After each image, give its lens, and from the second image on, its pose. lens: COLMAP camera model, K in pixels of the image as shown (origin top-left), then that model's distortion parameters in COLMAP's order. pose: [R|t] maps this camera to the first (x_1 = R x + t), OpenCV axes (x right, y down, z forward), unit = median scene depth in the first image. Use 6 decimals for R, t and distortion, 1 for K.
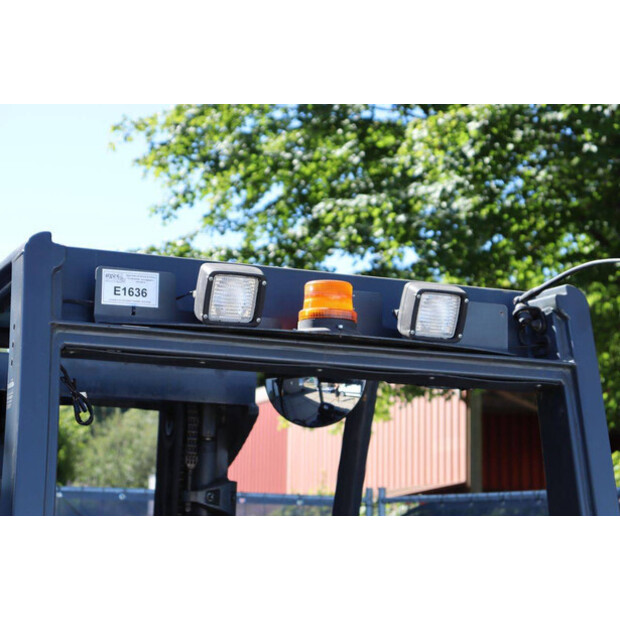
lens RADIAL K [[1462.3, 0, 315.8], [0, 1462.3, 285.7], [0, 0, 1]] dist [0.405079, 0.000000]
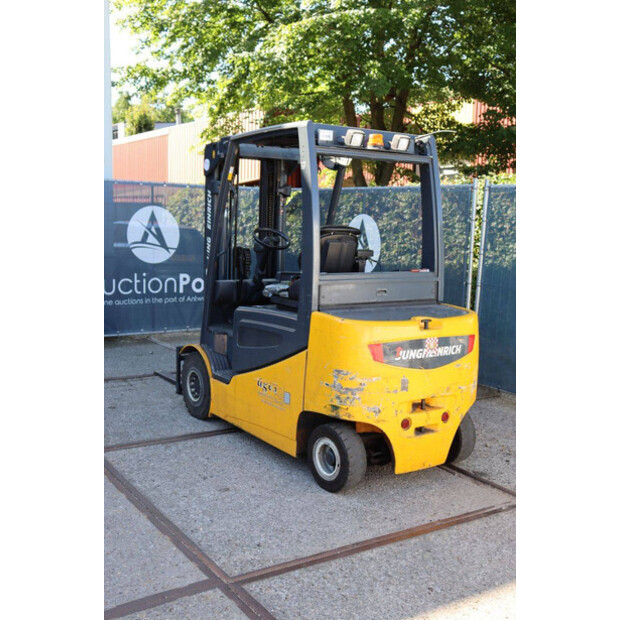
lens RADIAL K [[730.8, 0, 313.8], [0, 730.8, 309.9], [0, 0, 1]] dist [-0.013253, 0.000000]
pose [[0.974111, -0.023468, 0.224850, -0.359069], [-0.046997, 0.951848, 0.302947, -0.083260], [-0.221133, -0.305671, 0.926102, -0.494121]]
